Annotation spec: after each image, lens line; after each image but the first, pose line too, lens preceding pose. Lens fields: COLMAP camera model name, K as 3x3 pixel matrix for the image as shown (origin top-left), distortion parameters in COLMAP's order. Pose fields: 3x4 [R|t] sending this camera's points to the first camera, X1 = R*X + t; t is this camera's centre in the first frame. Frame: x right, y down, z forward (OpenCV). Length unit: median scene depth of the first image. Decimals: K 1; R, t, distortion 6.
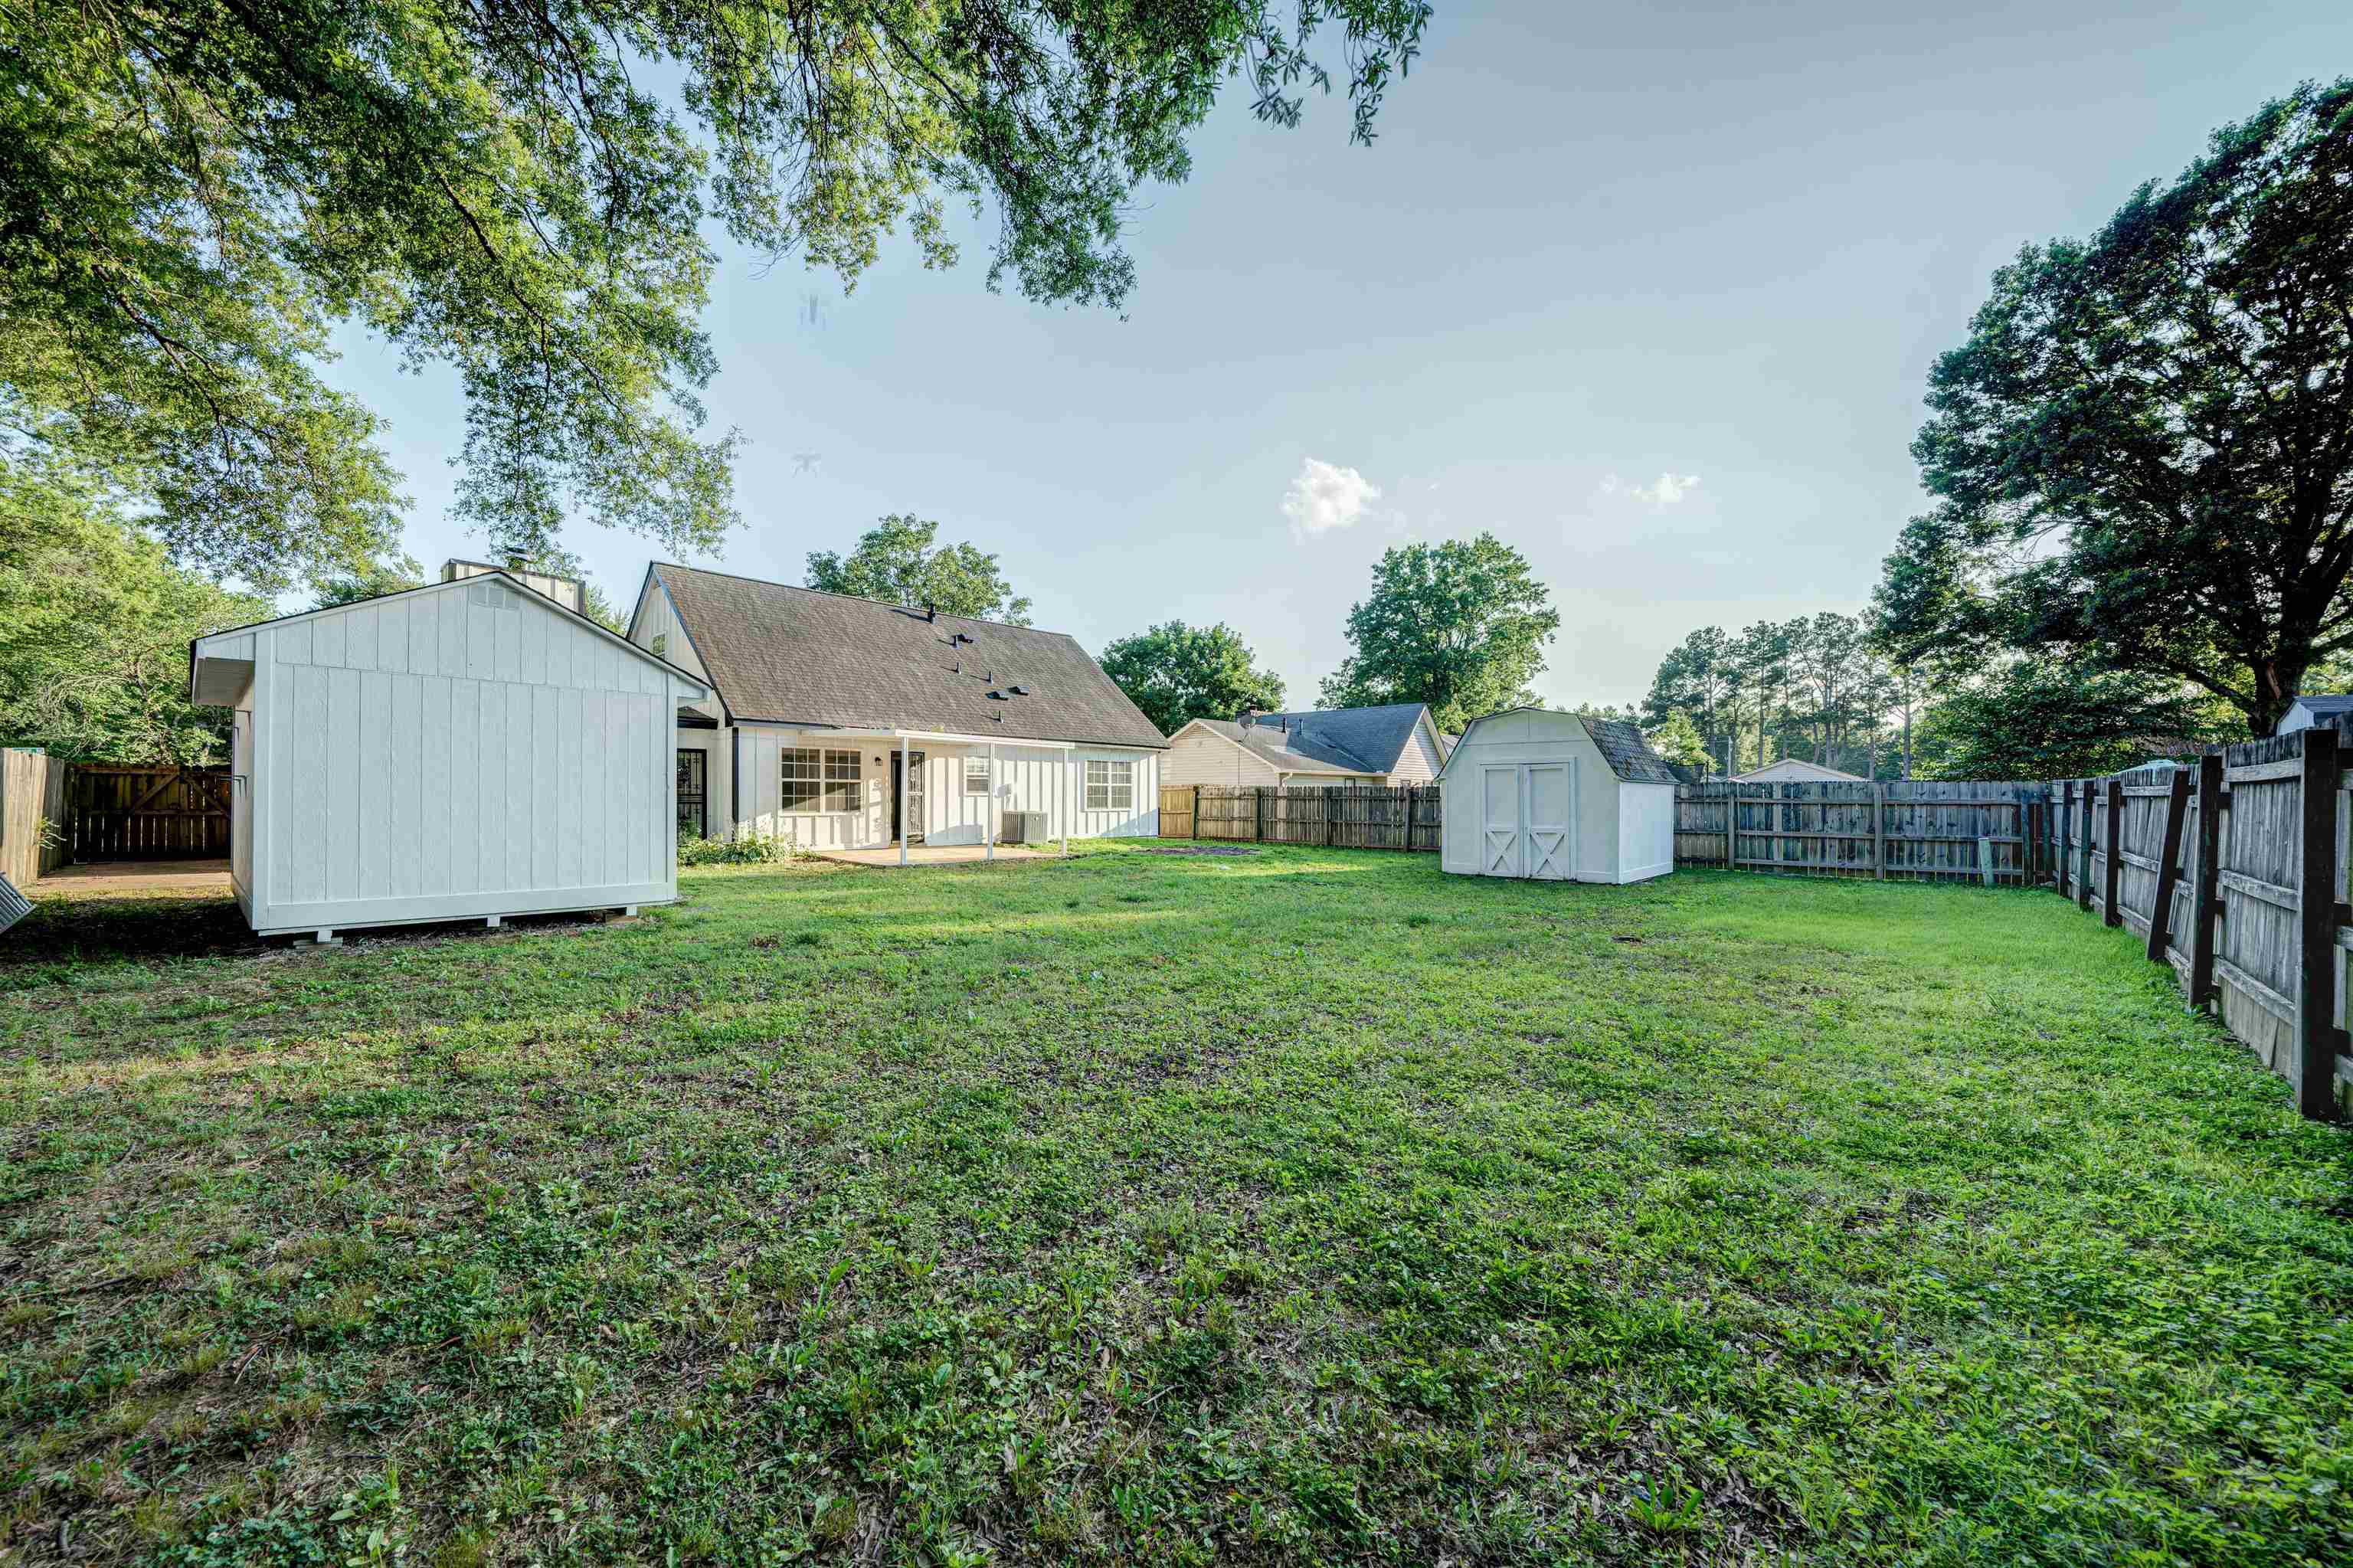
lens RADIAL K [[884.6, 0, 1176.2], [0, 884.6, 795.6], [0, 0, 1]] dist [-0.002705, 0.000033]
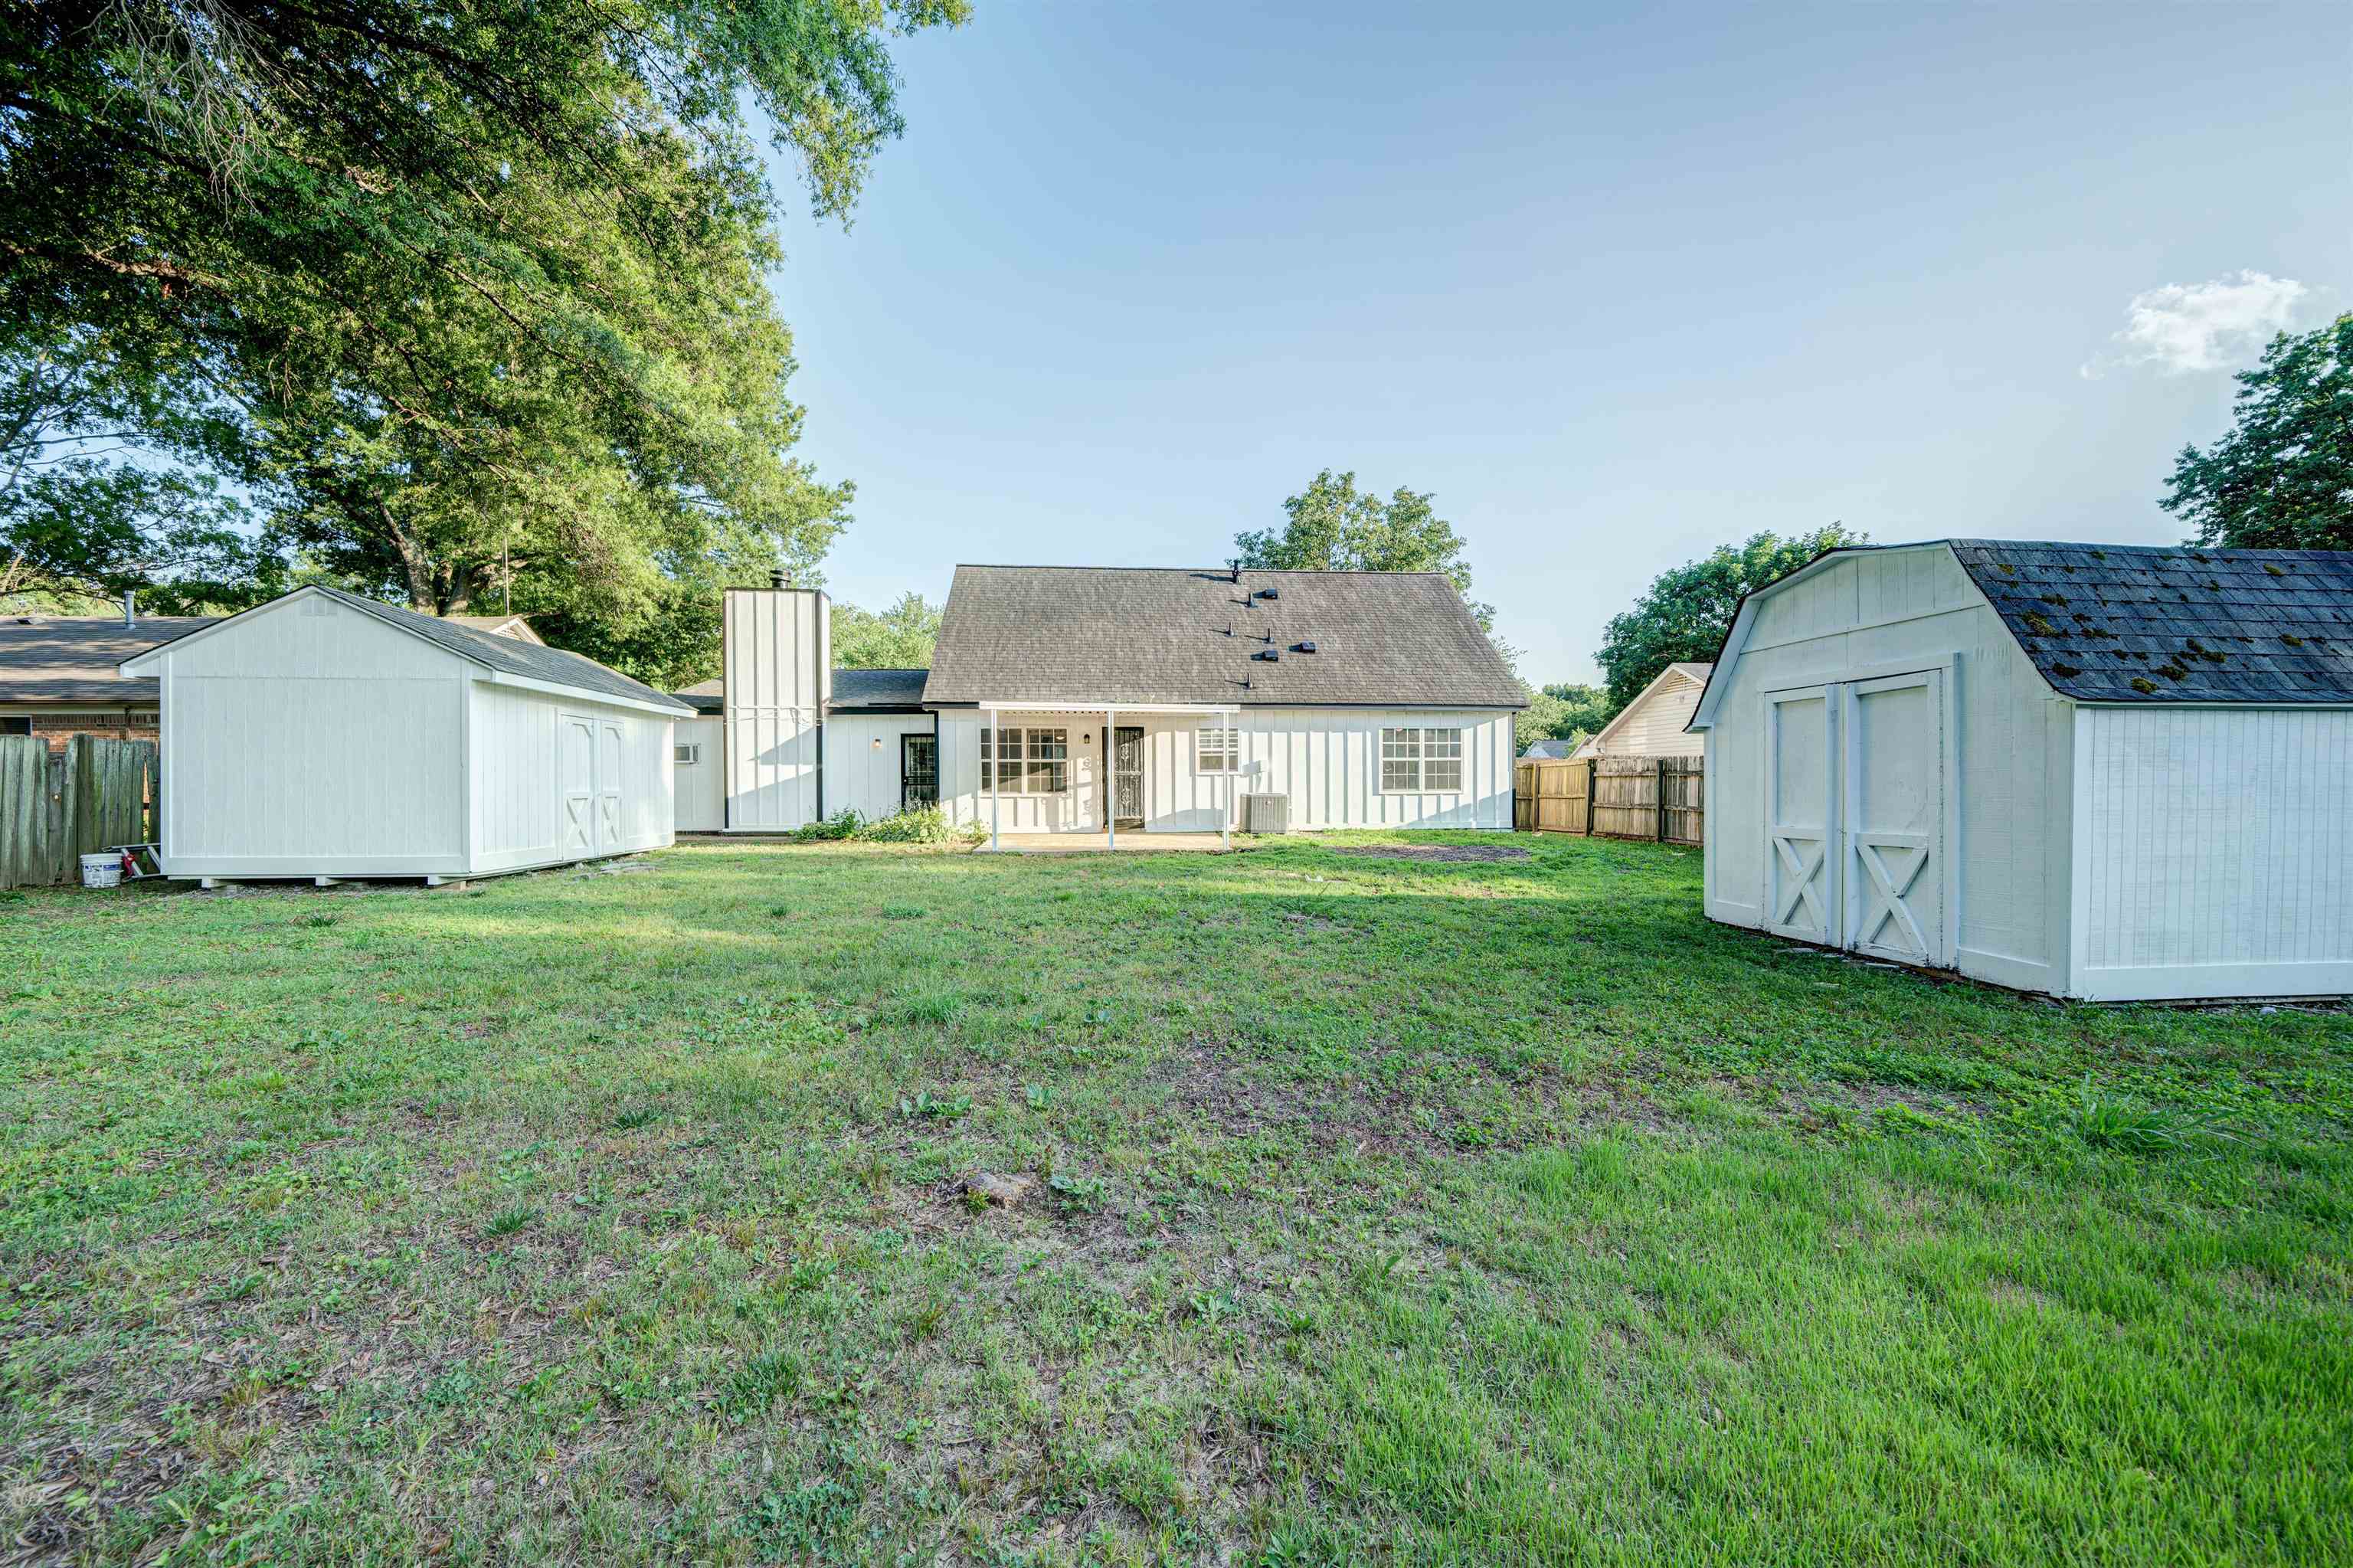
lens RADIAL K [[884.6, 0, 1175.8], [0, 884.6, 782.6], [0, 0, 1]] dist [-0.002705, 0.000033]
pose [[0.736786, -0.004882, -0.676108, 0.345873], [0.006636, 0.999978, 0.000010, 0.007538], [0.676093, -0.004494, 0.736802, 0.361498]]
